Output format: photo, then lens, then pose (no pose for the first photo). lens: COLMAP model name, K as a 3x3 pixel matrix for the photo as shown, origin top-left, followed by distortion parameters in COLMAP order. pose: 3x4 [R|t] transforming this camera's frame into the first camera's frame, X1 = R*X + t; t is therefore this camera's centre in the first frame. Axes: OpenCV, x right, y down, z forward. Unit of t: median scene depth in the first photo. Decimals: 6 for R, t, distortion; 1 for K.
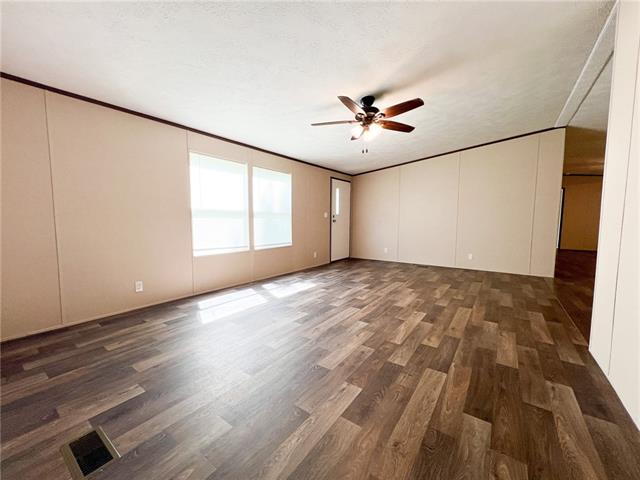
lens RADIAL K [[254.9, 0, 314.9], [0, 254.9, 240.0], [0, 0, 1]] dist [0.002179, 0.000419]
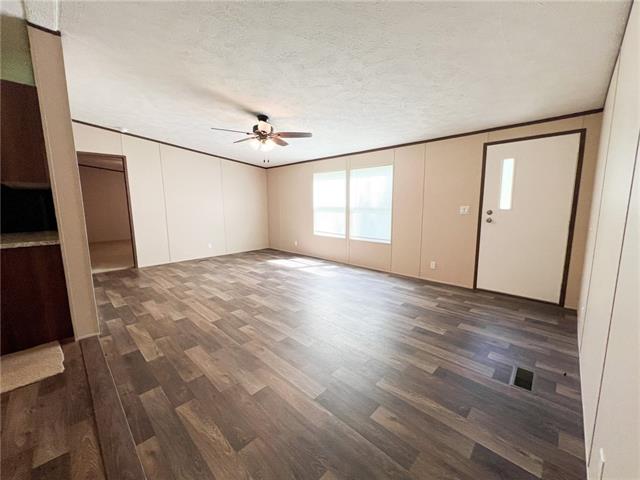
lens RADIAL K [[256.8, 0, 324.8], [0, 256.8, 239.9], [0, 0, 1]] dist [0.010652, 0.000134]
pose [[-0.126455, 0.137614, -0.982381, 1.398973], [-0.072760, 0.986376, 0.147540, -0.182771], [0.989300, 0.090135, -0.114720, 1.450629]]
